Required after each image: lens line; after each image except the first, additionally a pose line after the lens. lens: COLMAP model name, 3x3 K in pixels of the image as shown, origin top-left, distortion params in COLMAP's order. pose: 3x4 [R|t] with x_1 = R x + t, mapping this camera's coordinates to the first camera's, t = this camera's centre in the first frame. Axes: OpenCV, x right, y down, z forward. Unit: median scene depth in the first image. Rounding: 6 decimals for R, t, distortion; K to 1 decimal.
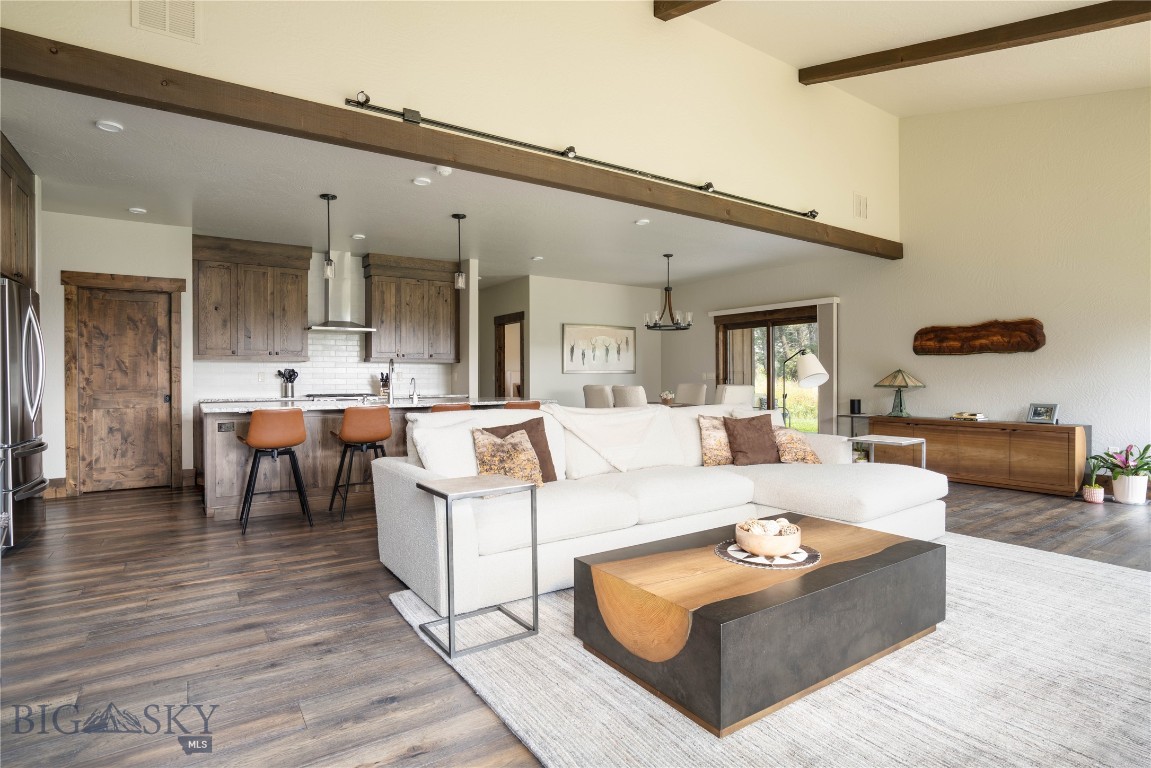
lens RADIAL K [[585.4, 0, 571.2], [0, 585.4, 383.9], [0, 0, 1]] dist [0.001109, 0.000024]
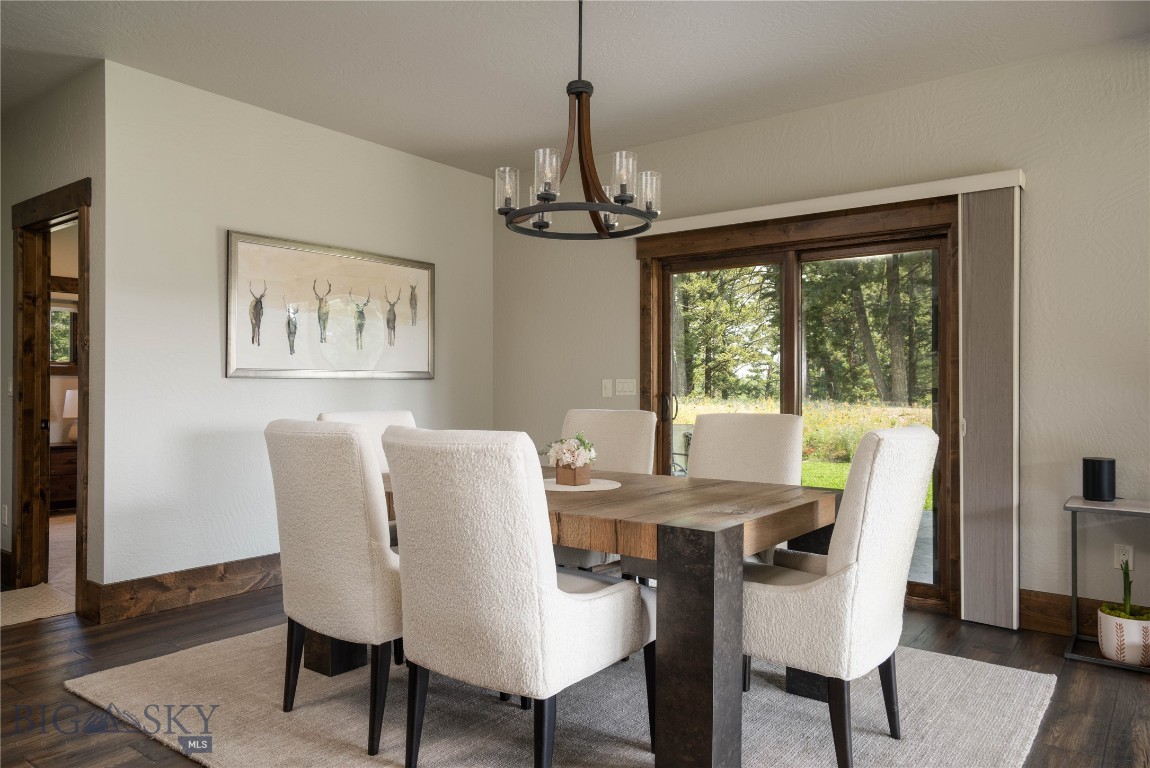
lens RADIAL K [[794.9, 0, 568.2], [0, 794.9, 385.1], [0, 0, 1]] dist [0.013294, 0.002225]
pose [[0.949295, 0.009052, 0.314256, 0.029649], [-0.004285, 0.999865, -0.015856, -0.006485], [-0.314357, 0.013706, 0.949206, 0.502803]]
